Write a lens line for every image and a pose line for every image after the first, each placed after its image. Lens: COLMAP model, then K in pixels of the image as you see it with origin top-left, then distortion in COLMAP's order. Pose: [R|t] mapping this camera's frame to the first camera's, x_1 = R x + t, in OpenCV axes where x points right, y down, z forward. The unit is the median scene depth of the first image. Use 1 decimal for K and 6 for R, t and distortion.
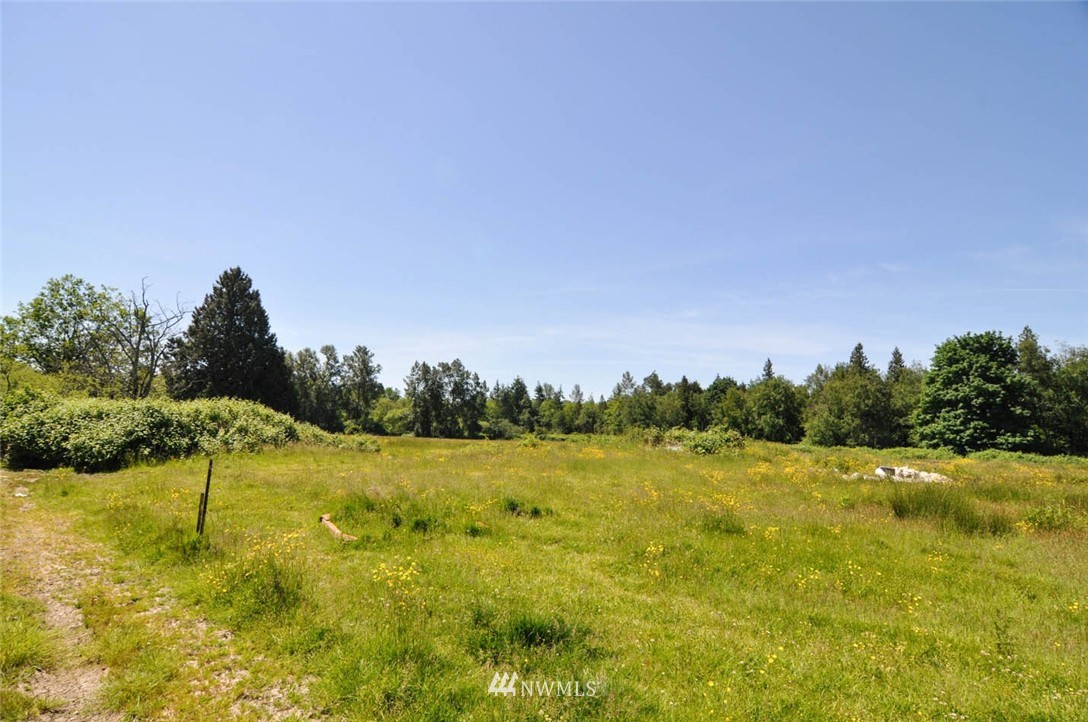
lens RADIAL K [[577.5, 0, 537.6], [0, 577.5, 367.8], [0, 0, 1]] dist [-0.006867, -0.010106]
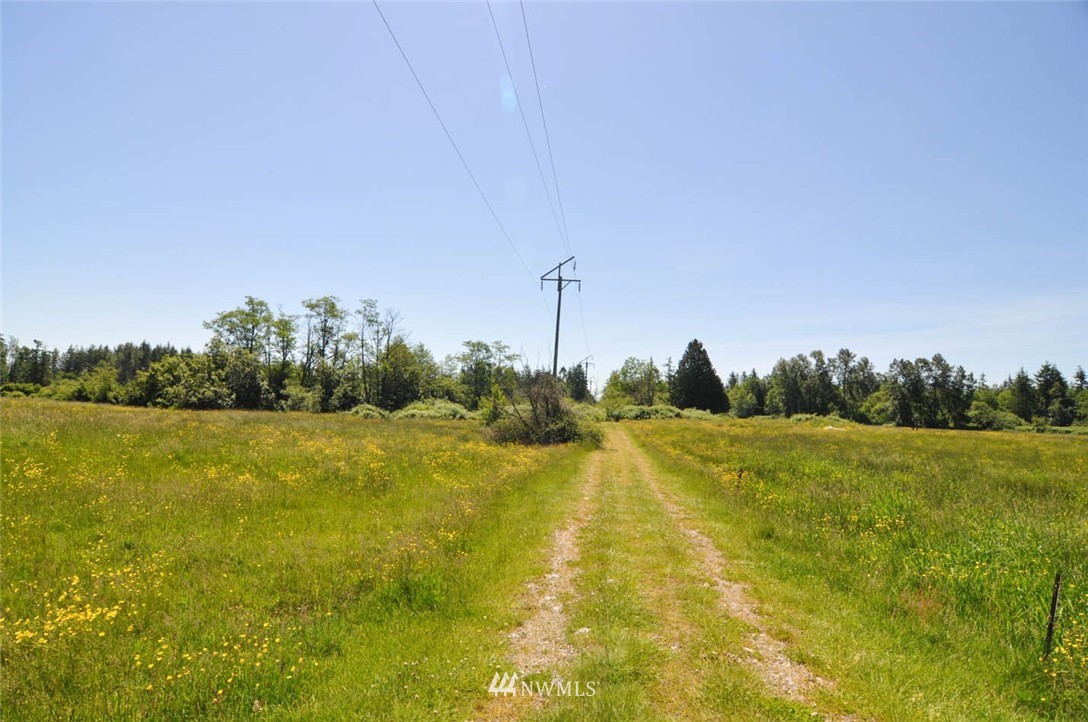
lens RADIAL K [[577.5, 0, 537.6], [0, 577.5, 367.8], [0, 0, 1]] dist [-0.006867, -0.010106]
pose [[0.620759, -0.058819, -0.781792, 0.230253], [0.070097, 0.997352, -0.019378, -0.020793], [0.780861, -0.042772, 0.623238, -0.232266]]
